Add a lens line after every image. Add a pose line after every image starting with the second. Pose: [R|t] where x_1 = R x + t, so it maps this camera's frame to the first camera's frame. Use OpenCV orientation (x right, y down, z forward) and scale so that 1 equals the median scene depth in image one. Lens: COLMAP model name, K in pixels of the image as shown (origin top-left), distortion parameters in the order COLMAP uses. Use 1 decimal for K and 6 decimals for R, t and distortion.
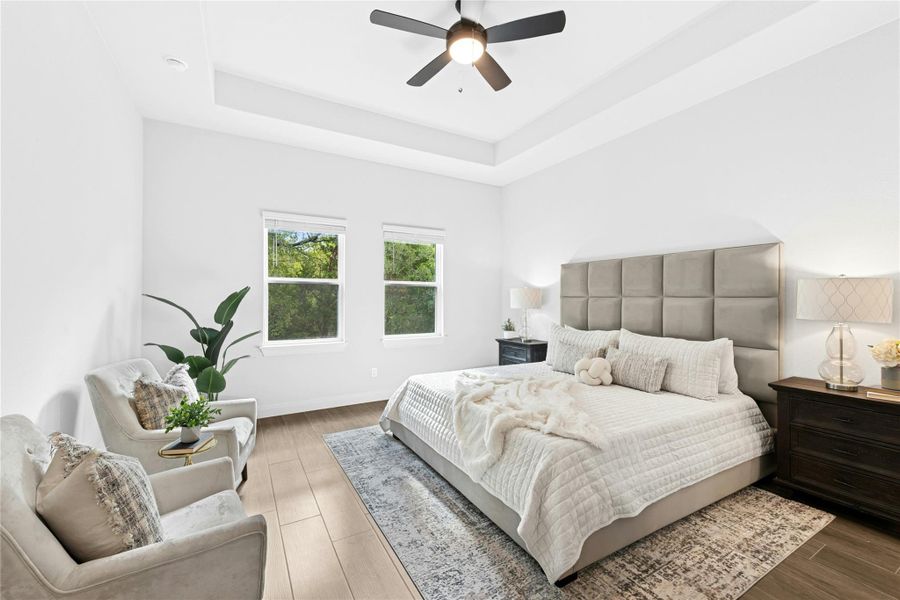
lens RADIAL K [[376.7, 0, 450.0], [0, 376.7, 300.0], [0, 0, 1]] dist [0.002324, -0.000159]
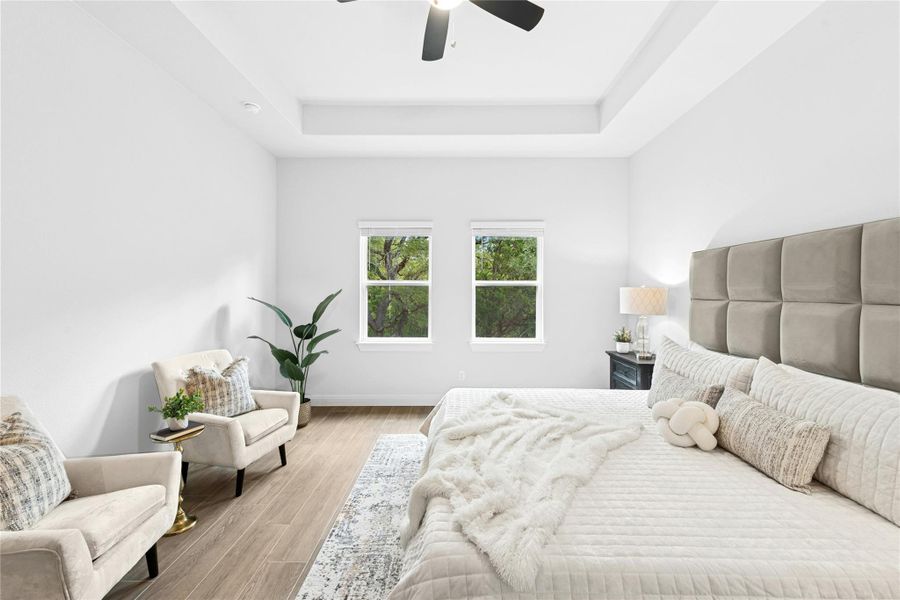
lens RADIAL K [[353.7, 0, 457.2], [0, 353.7, 296.6], [0, 0, 1]] dist [0.000916, -0.000135]
pose [[0.860227, 0.003526, -0.509900, 0.301650], [-0.002326, 0.999993, 0.002991, -0.017154], [0.509907, -0.001387, 0.860229, 0.258195]]
